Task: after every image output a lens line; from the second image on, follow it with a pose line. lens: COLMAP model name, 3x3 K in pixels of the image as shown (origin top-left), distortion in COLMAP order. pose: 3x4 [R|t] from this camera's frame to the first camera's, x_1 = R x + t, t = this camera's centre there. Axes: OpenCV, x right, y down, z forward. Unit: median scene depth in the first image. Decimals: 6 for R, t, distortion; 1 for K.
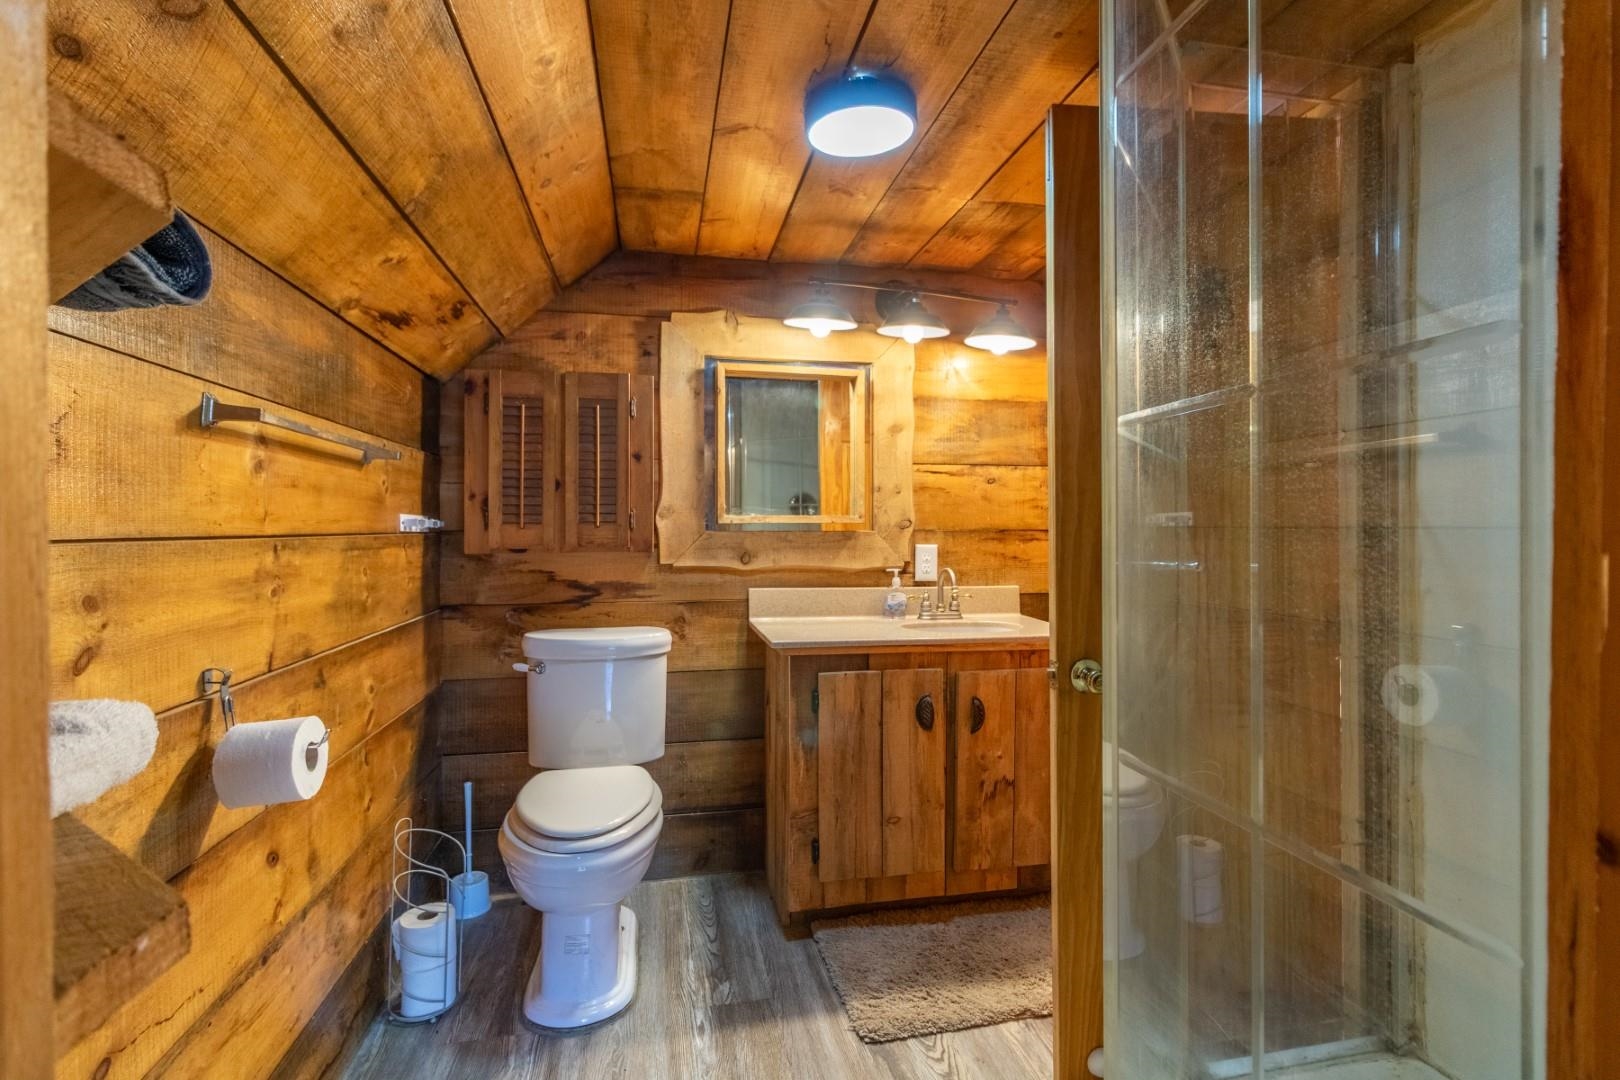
lens RADIAL K [[750.2, 0, 809.5], [0, 750.2, 528.4], [0, 0, 1]] dist [0.001437, 0.000549]
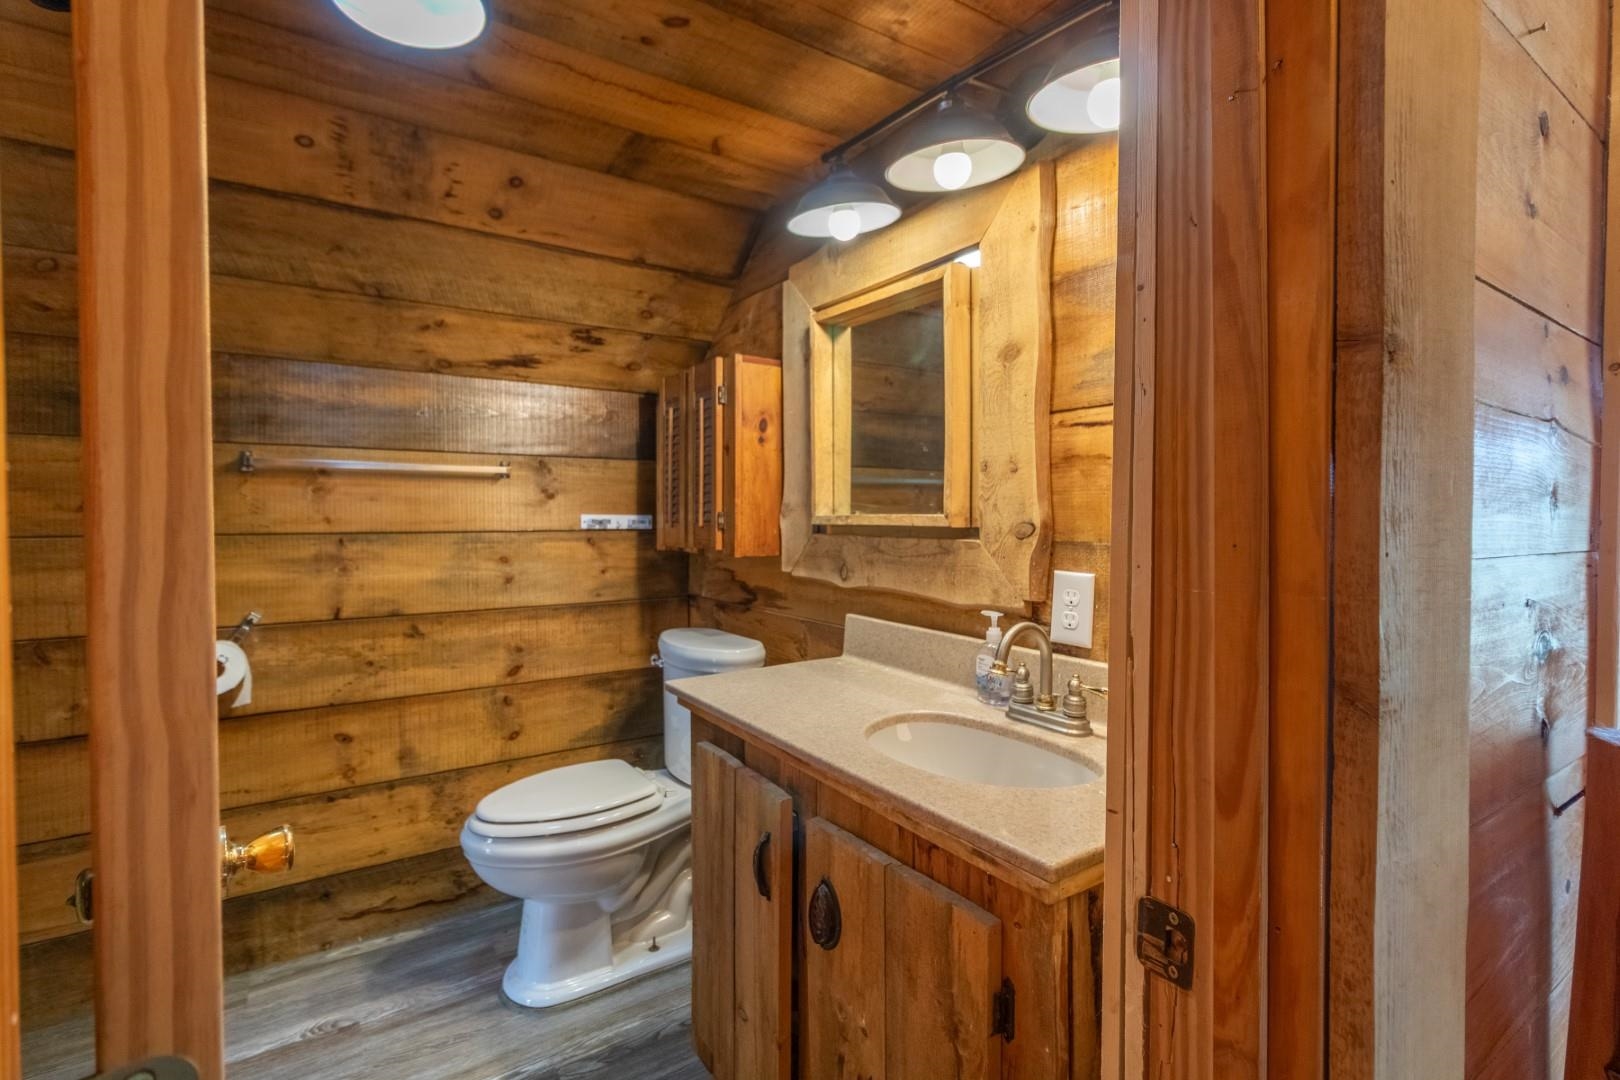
lens RADIAL K [[750.2, 0, 809.9], [0, 750.2, 535.4], [0, 0, 1]] dist [0.001437, 0.000549]
pose [[0.387760, 0.027499, -0.921350, 0.587425], [-0.004211, 0.999597, 0.028062, -0.017071], [0.921751, -0.007002, 0.387720, 0.695432]]
